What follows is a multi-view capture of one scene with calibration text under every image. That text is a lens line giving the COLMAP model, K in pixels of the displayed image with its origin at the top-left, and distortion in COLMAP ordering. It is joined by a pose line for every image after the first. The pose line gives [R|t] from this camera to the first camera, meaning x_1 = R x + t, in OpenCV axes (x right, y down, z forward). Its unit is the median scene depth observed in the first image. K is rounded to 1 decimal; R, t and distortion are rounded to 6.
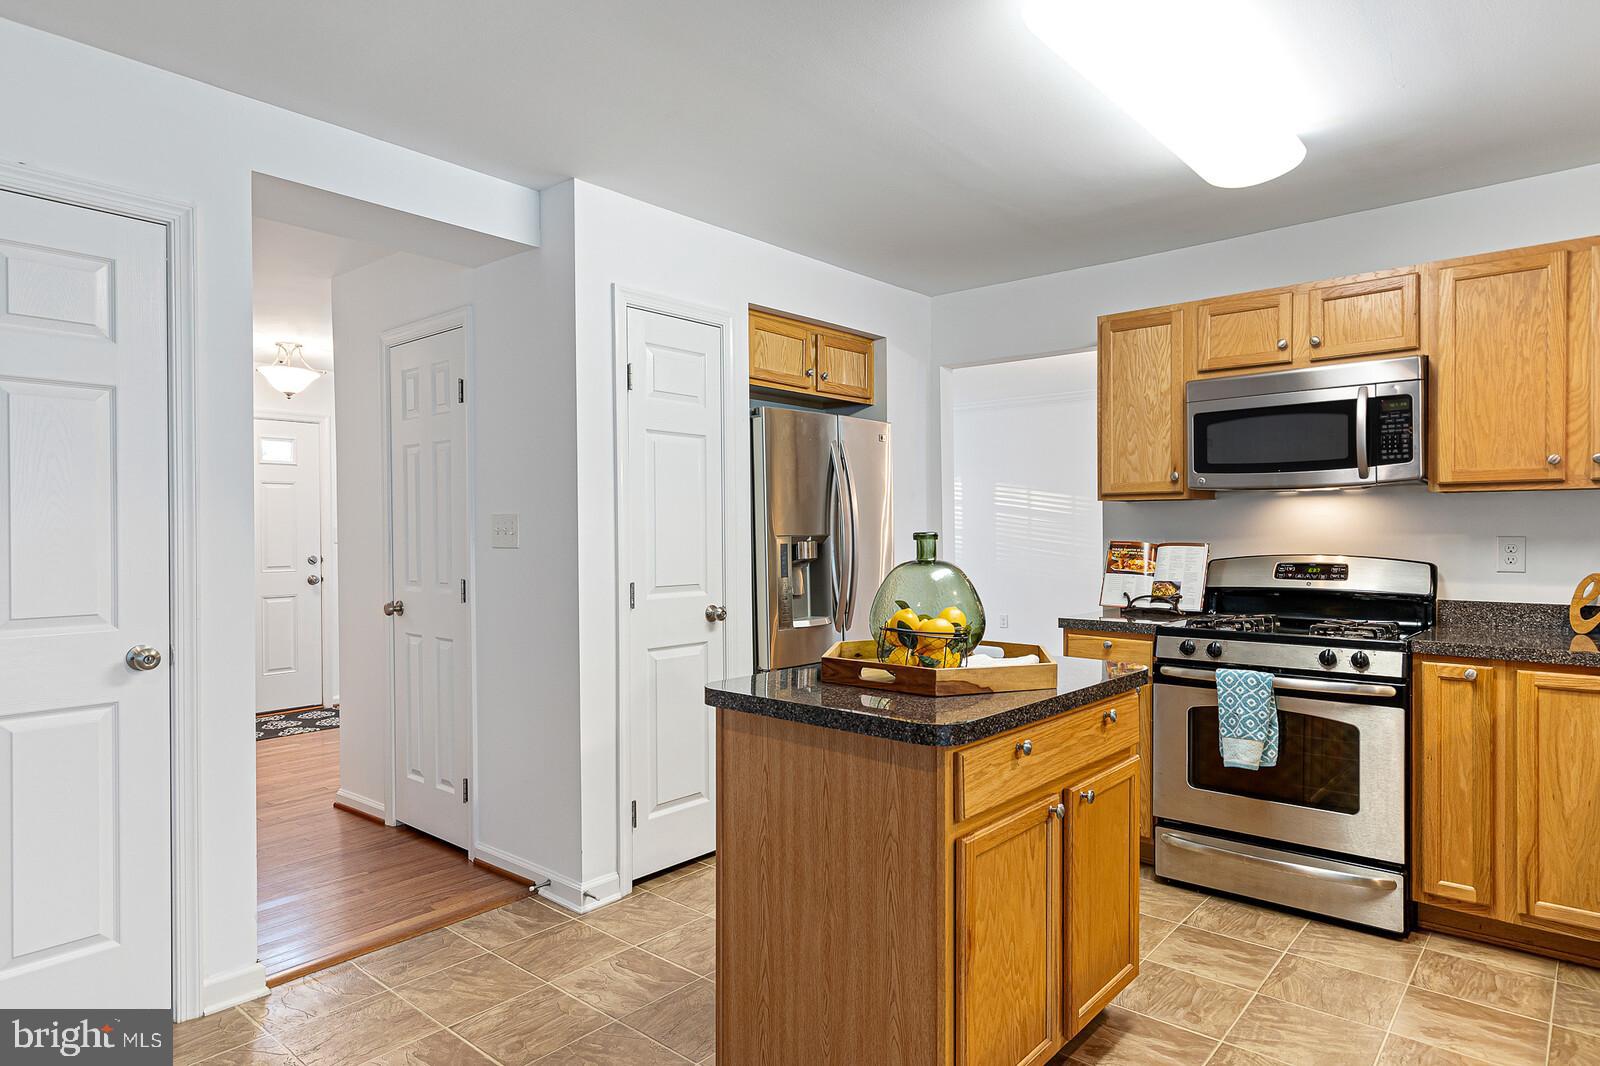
lens RADIAL K [[914.9, 0, 807.0], [0, 914.9, 527.8], [0, 0, 1]] dist [0.010362, -0.001985]
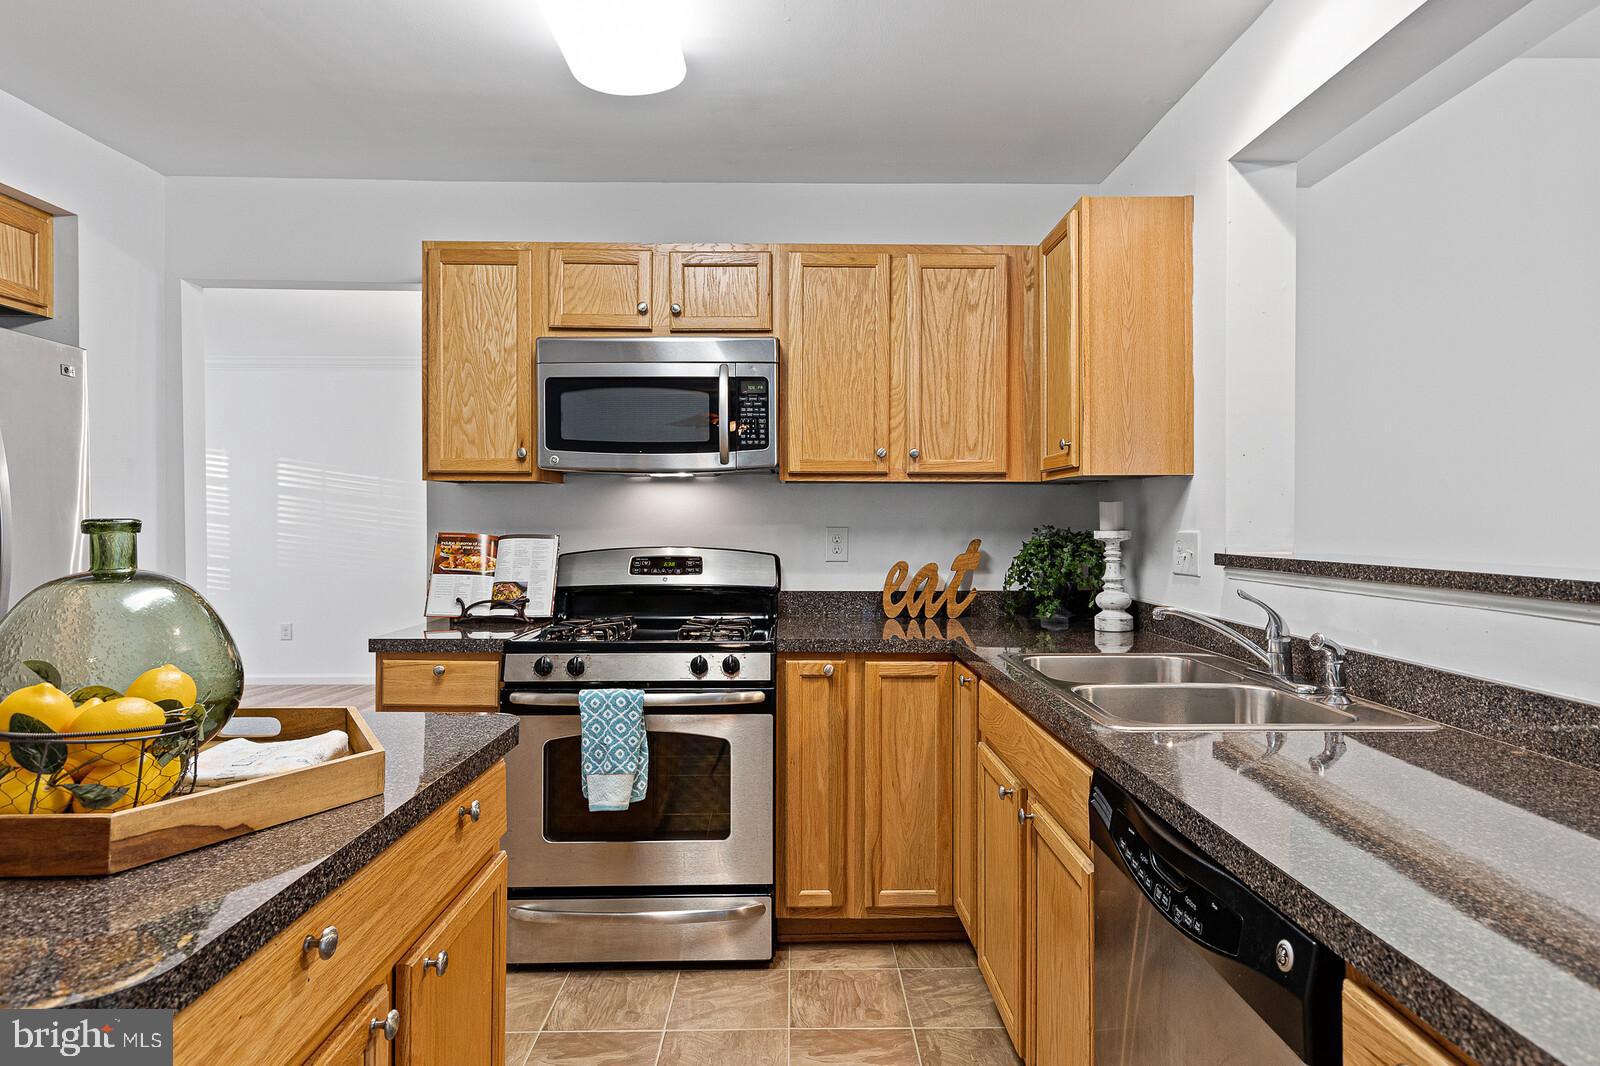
lens RADIAL K [[914.9, 0, 807.0], [0, 914.9, 527.8], [0, 0, 1]] dist [0.010362, -0.001985]
pose [[0.747472, 0.000015, 0.664293, 0.061940], [-0.007389, 0.999938, 0.008292, 0.002073], [-0.664252, -0.011107, 0.747426, 0.274215]]
